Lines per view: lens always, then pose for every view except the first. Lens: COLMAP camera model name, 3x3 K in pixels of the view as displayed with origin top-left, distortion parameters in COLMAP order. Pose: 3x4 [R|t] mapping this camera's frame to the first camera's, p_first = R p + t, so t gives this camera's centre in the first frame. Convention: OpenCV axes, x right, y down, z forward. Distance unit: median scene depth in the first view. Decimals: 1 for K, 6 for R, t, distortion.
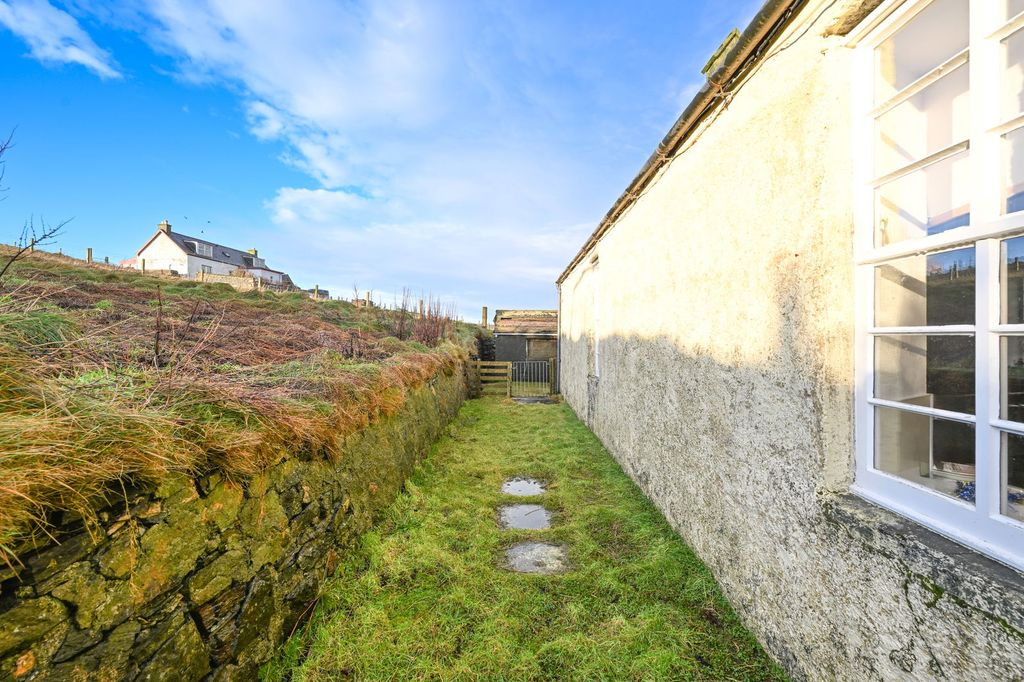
lens RADIAL K [[425.6, 0, 514.3], [0, 425.6, 345.0], [0, 0, 1]] dist [-0.001454, -0.000044]
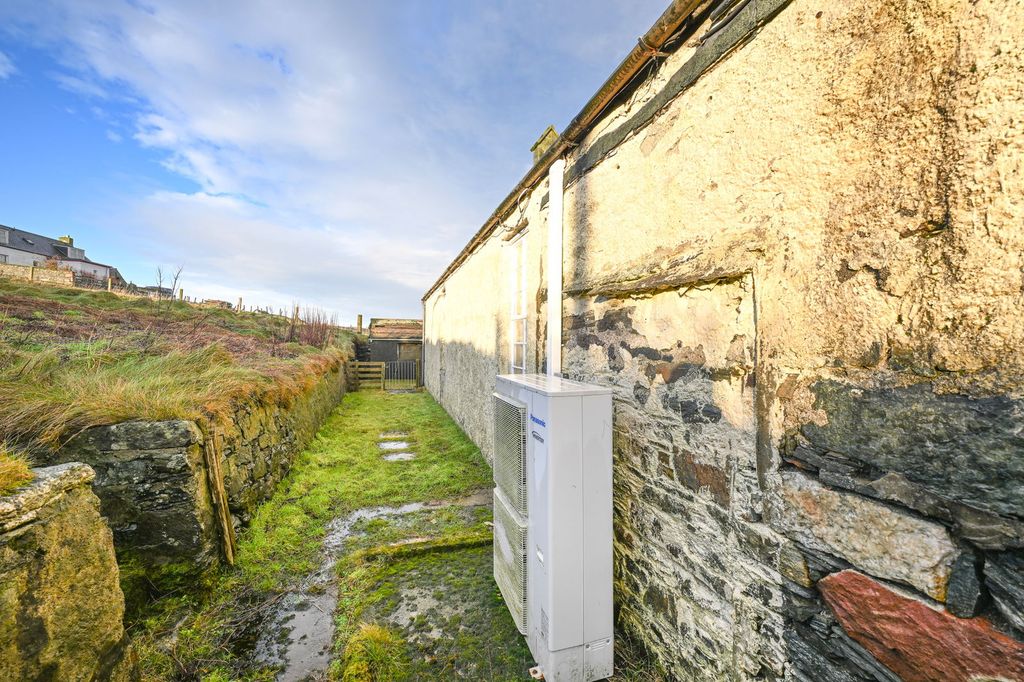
lens RADIAL K [[409.2, 0, 510.0], [0, 409.2, 335.5], [0, 0, 1]] dist [-0.000144, -0.000027]
pose [[0.957521, 0.006225, 0.288295, -0.001993], [0.002909, 0.999508, -0.031245, 0.000804], [-0.288347, 0.030757, 0.957032, -0.265844]]
